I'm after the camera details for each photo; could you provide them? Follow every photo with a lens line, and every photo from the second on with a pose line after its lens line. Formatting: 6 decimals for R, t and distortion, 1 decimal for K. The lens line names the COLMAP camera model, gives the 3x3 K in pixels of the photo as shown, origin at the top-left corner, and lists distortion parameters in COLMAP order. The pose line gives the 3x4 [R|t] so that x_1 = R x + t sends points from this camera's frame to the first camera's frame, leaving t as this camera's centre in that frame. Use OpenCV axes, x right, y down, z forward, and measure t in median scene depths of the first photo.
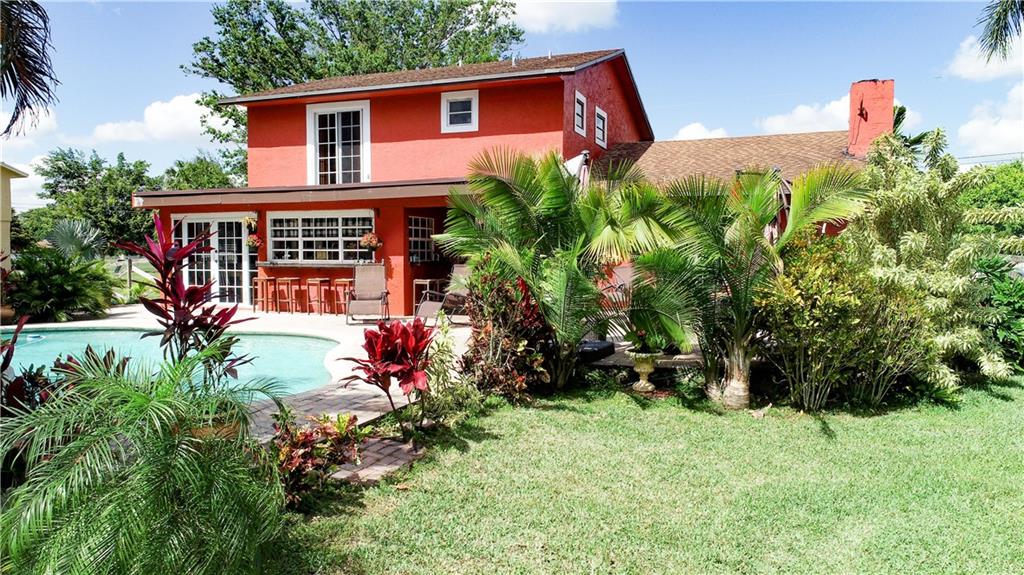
lens RADIAL K [[725.2, 0, 511.8], [0, 725.2, 287.6], [0, 0, 1]] dist [-0.003952, -0.006654]
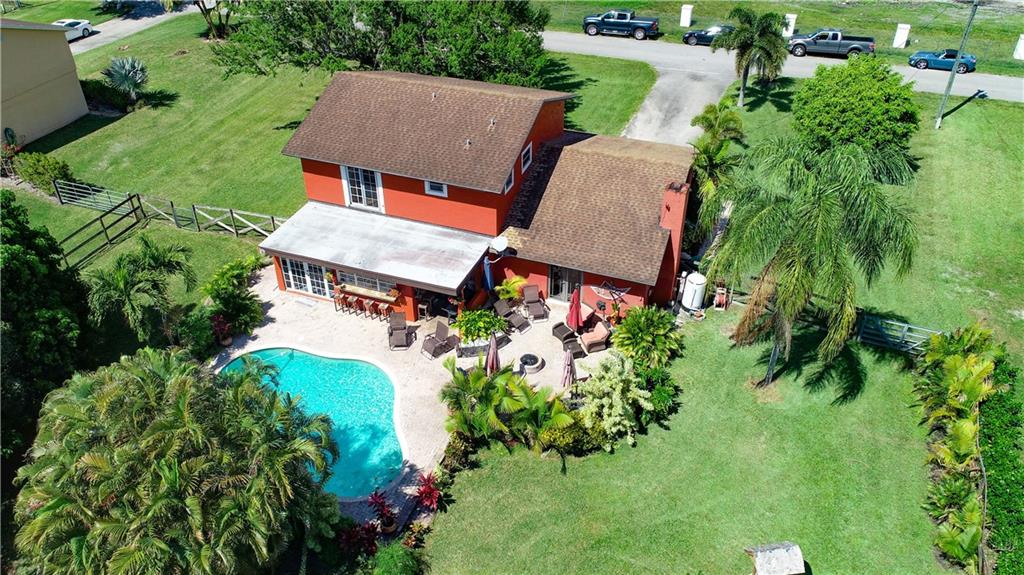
lens RADIAL K [[725.2, 0, 508.2], [0, 725.2, 286.9], [0, 0, 1]] dist [-0.003952, -0.006654]
pose [[0.999910, -0.005774, 0.012115, 0.068658], [-0.001822, 0.835957, 0.548792, -0.904497], [-0.013296, -0.548765, 0.835871, -0.497579]]
